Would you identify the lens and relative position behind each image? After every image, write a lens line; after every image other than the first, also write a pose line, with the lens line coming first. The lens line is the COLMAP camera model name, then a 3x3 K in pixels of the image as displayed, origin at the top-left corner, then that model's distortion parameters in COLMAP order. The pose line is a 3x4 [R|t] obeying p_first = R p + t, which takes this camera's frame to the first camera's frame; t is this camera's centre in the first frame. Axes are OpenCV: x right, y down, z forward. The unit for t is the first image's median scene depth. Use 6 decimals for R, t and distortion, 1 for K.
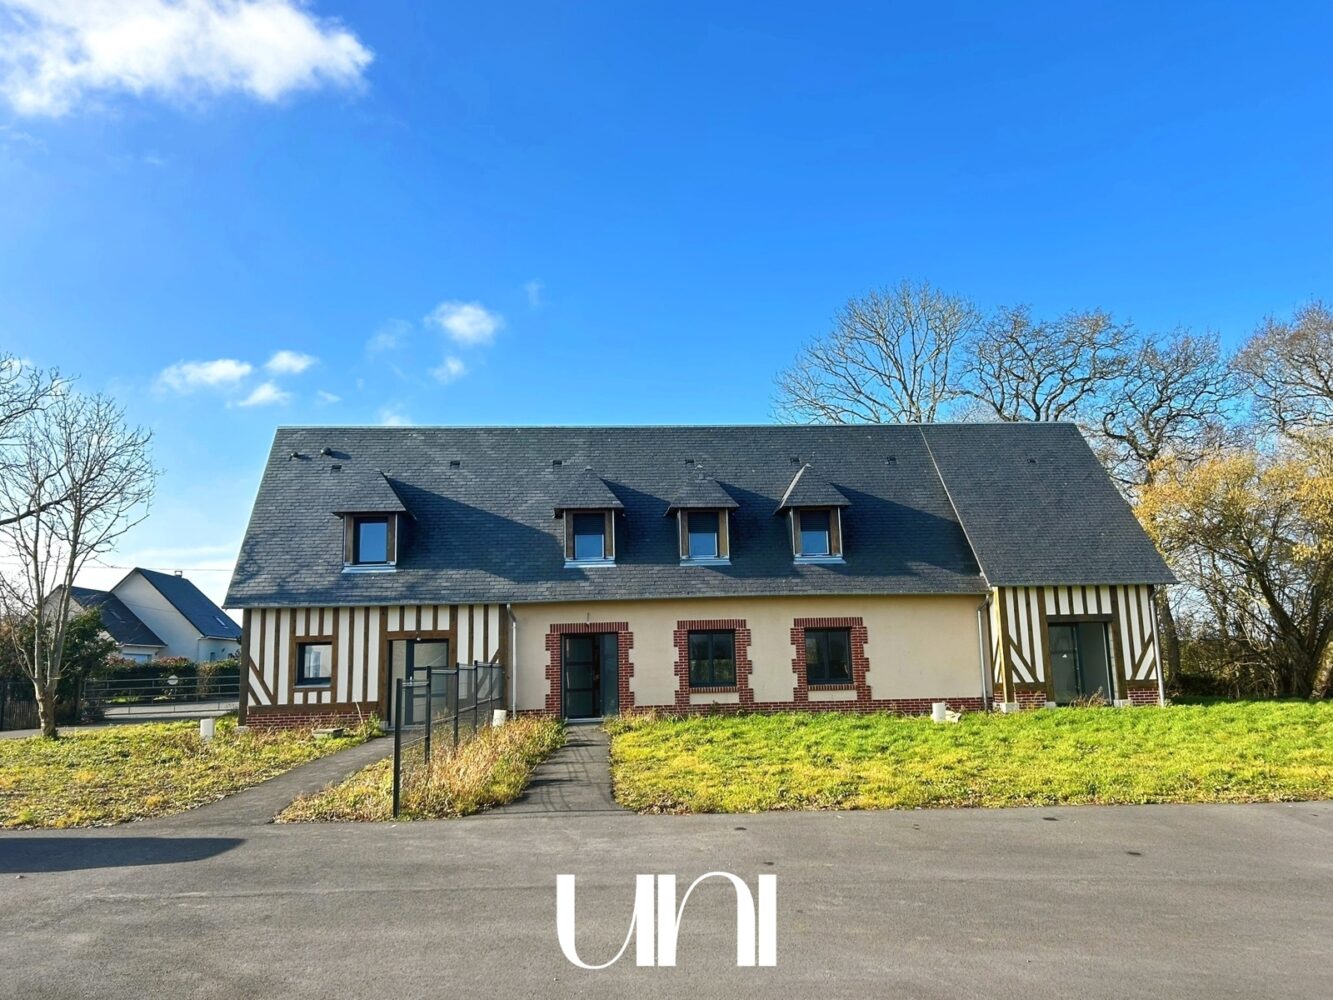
lens RADIAL K [[998.7, 0, 669.7], [0, 998.7, 504.3], [0, 0, 1]] dist [0.108248, -0.221062]
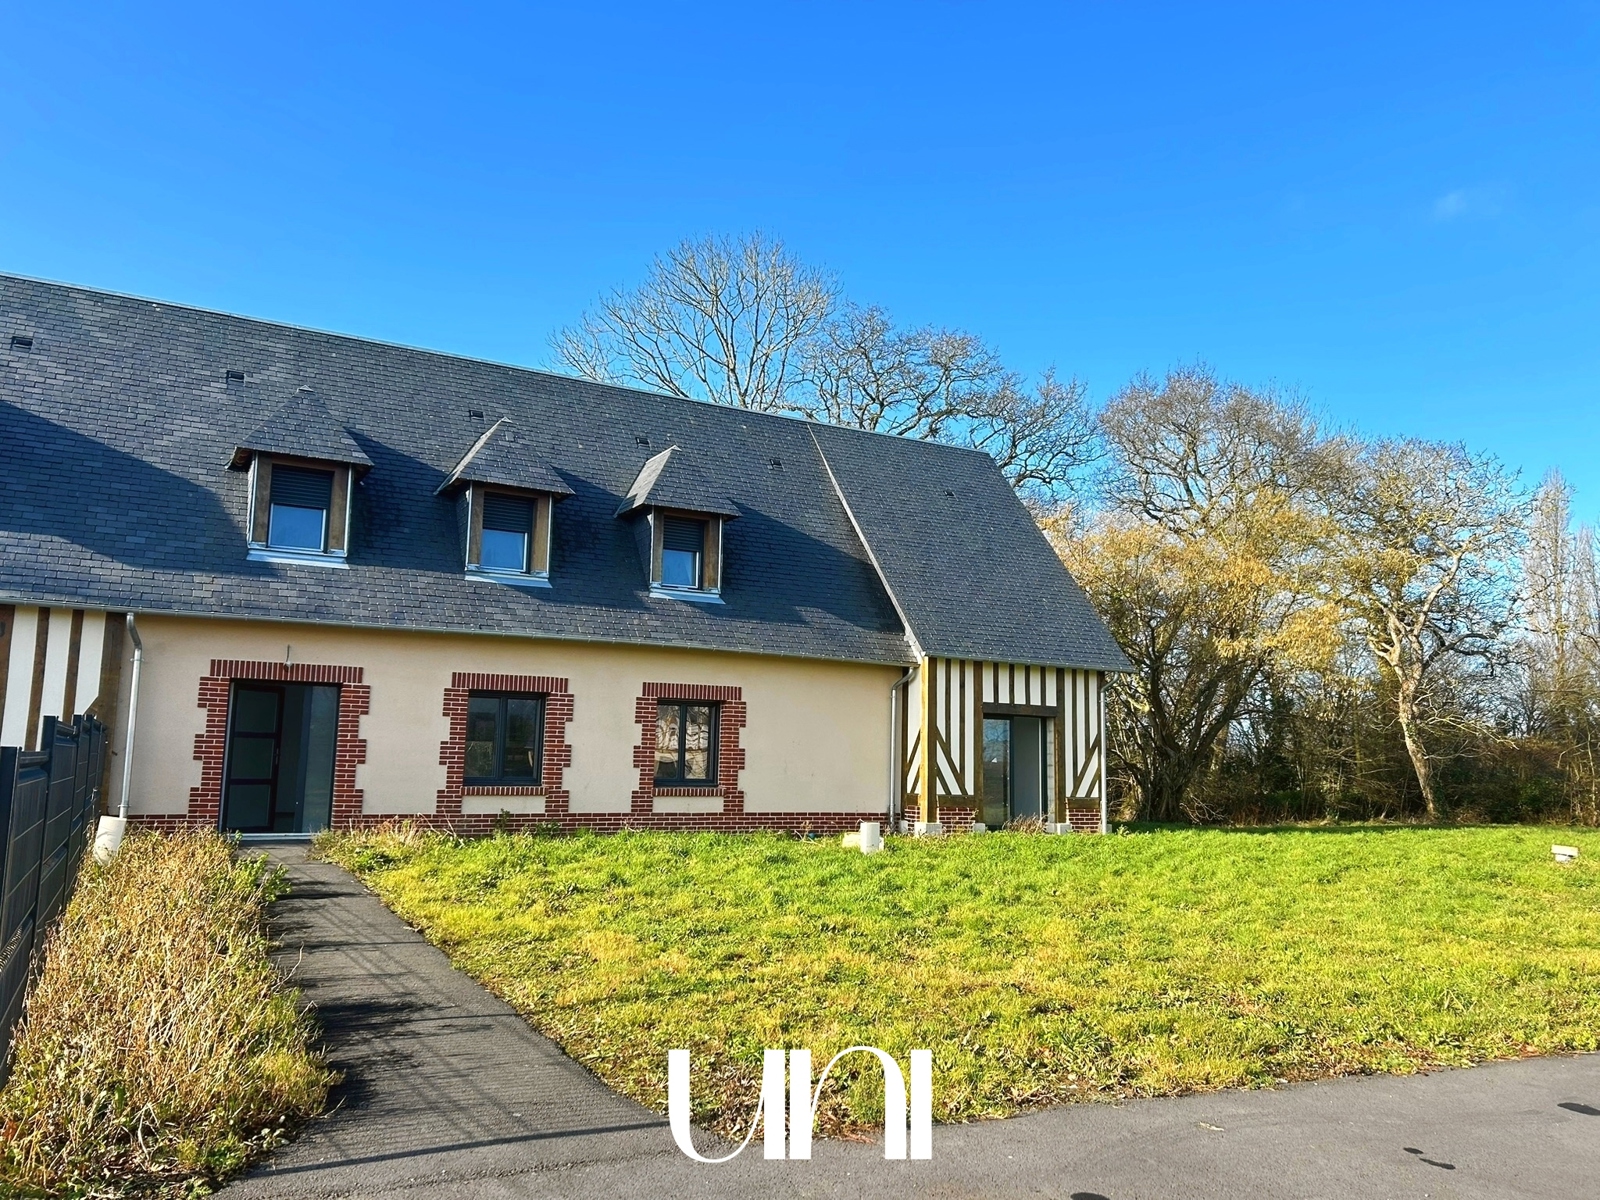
lens RADIAL K [[1197.8, 0, 790.7], [0, 1197.8, 605.7], [0, 0, 1]] dist [0.122269, -0.206700]
pose [[0.910289, 0.100159, 0.401674, -0.100269], [-0.113824, 0.993448, 0.010232, 0.048359], [-0.398018, -0.055034, 0.915726, 0.276841]]
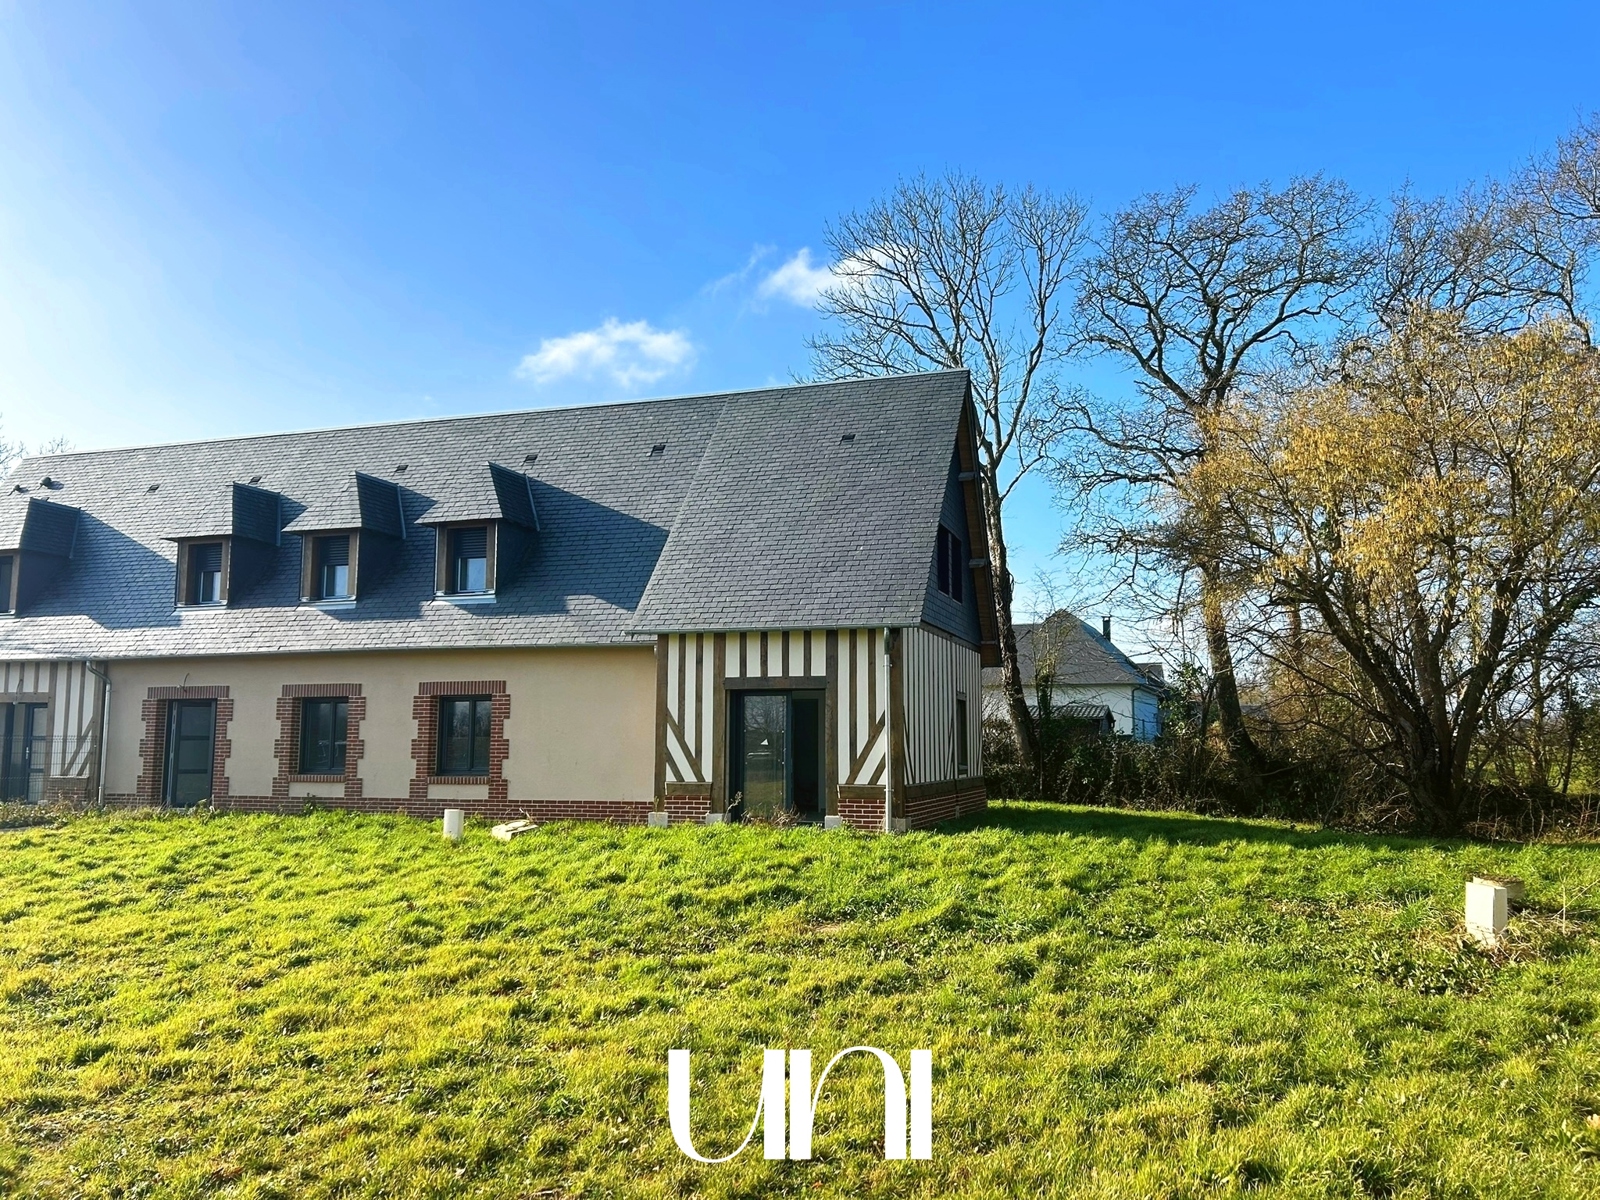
lens RADIAL K [[1197.8, 0, 790.7], [0, 1197.8, 605.7], [0, 0, 1]] dist [0.122269, -0.206700]
pose [[0.919091, -0.016755, -0.393690, 0.707486], [0.035655, 0.998533, 0.040744, 0.035070], [0.392429, -0.051484, 0.918340, 0.325653]]
